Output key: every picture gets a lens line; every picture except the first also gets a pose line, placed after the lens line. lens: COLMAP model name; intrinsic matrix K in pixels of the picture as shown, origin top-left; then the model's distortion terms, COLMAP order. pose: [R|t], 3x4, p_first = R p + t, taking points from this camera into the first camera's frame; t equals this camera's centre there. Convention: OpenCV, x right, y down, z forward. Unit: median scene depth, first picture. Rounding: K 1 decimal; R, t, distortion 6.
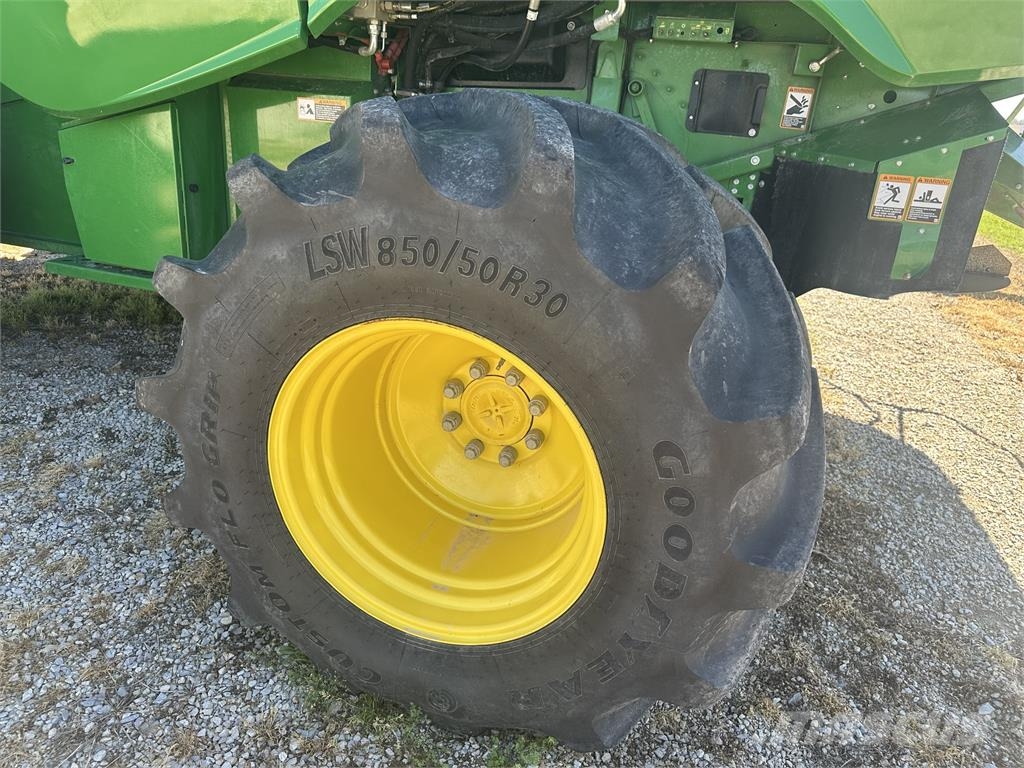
lens RADIAL K [[722.8, 0, 511.8], [0, 722.8, 389.9], [0, 0, 1]] dist [0.087989, -0.107736]
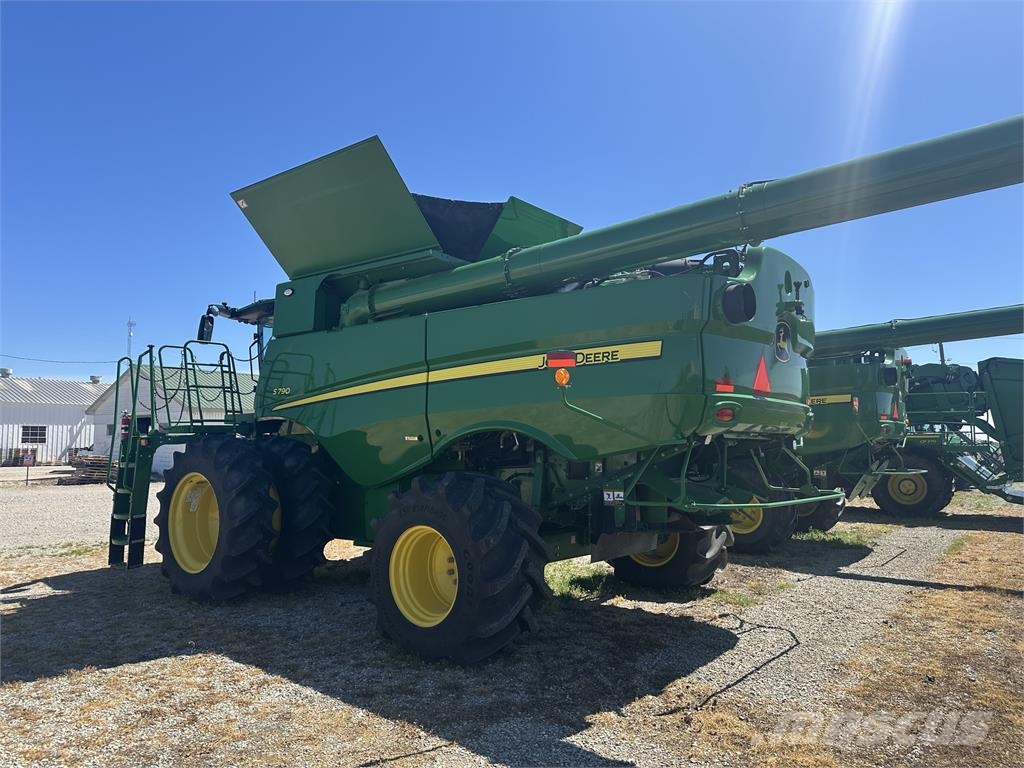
lens RADIAL K [[722.7, 0, 505.0], [0, 722.7, 383.4], [0, 0, 1]] dist [0.031738, -0.035060]
pose [[0.922454, -0.107015, -0.370981, 1.229100], [-0.086155, 0.879548, -0.467945, 0.686618], [0.376372, 0.463619, 0.802123, -1.574661]]
